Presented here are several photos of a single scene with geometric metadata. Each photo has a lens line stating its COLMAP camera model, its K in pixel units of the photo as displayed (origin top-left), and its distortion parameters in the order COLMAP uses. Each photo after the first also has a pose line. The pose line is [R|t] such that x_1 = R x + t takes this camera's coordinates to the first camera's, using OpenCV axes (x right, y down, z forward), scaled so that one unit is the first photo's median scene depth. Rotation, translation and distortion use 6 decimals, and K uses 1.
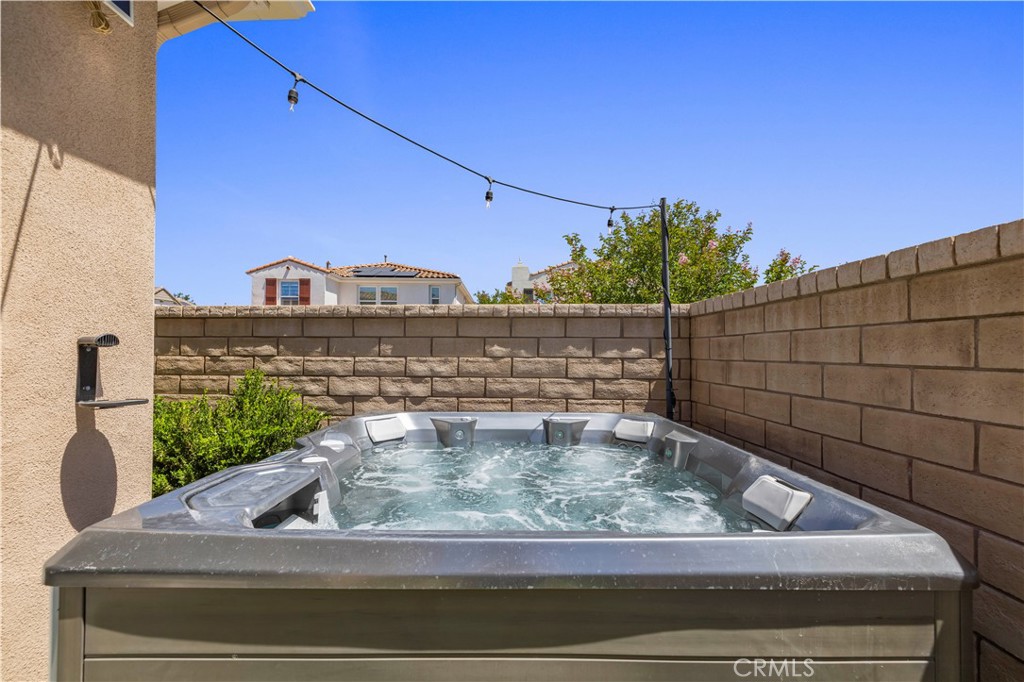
lens RADIAL K [[438.2, 0, 505.4], [0, 438.2, 344.4], [0, 0, 1]] dist [-0.002319, 0.001291]
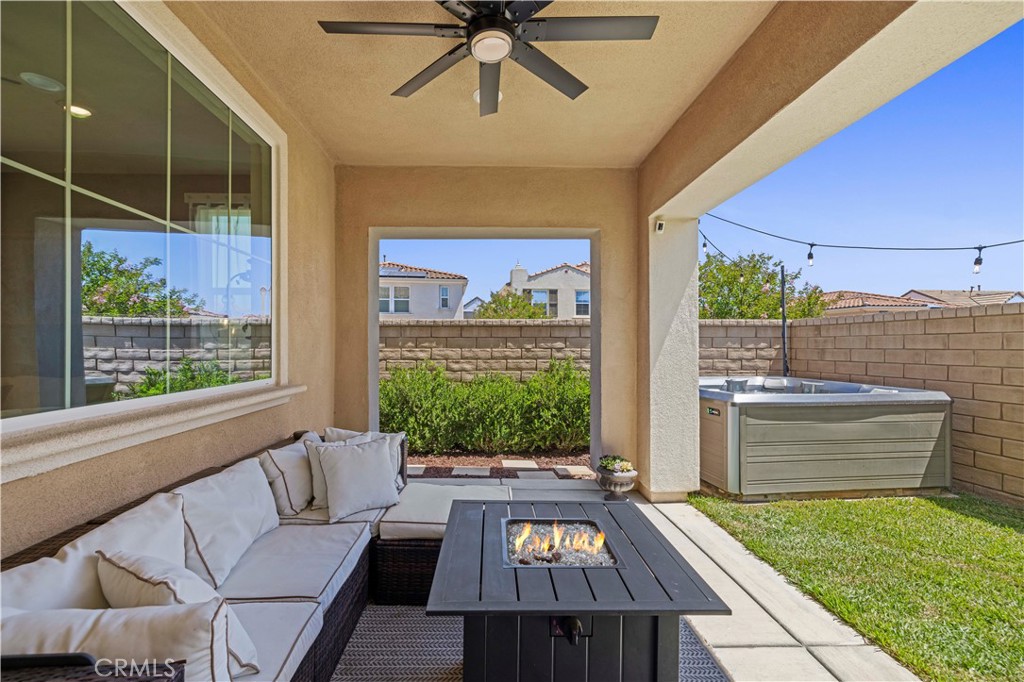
lens RADIAL K [[438.2, 0, 493.9], [0, 438.2, 347.2], [0, 0, 1]] dist [-0.002319, 0.001291]
pose [[0.995072, -0.005932, 0.098973, -1.037947], [0.003869, 0.999771, 0.021024, -0.016955], [-0.099075, -0.020537, 0.994868, -0.757867]]
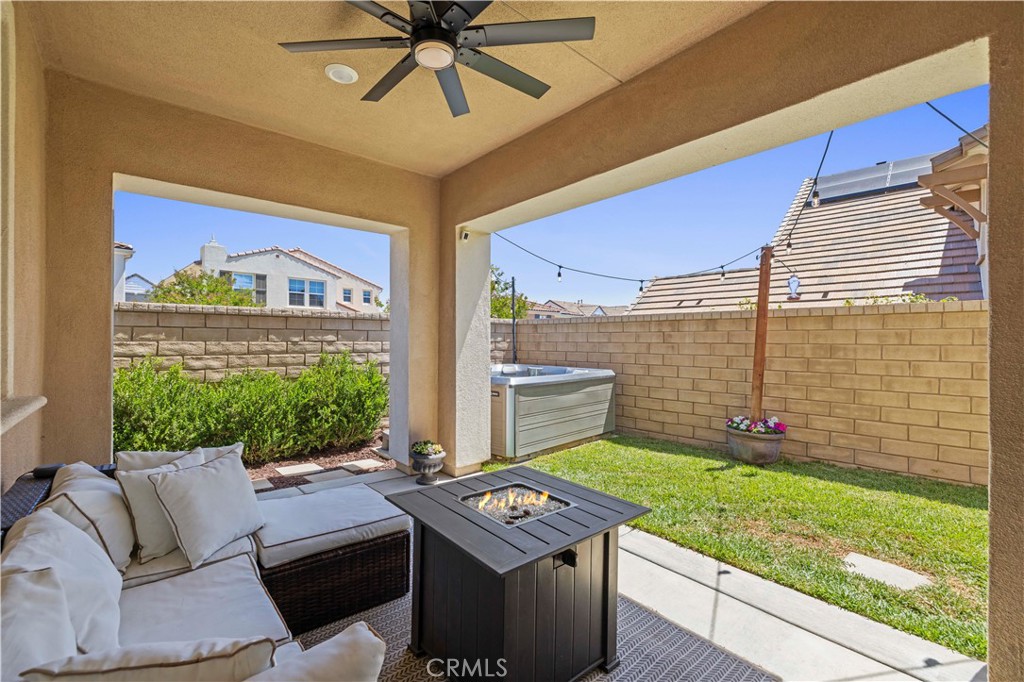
lens RADIAL K [[438.2, 0, 510.4], [0, 438.2, 339.7], [0, 0, 1]] dist [-0.002319, 0.001291]
pose [[0.706130, -0.002220, 0.708078, -1.315156], [-0.013179, 0.999781, 0.016277, -0.017039], [-0.707959, -0.020825, 0.705946, -0.694662]]
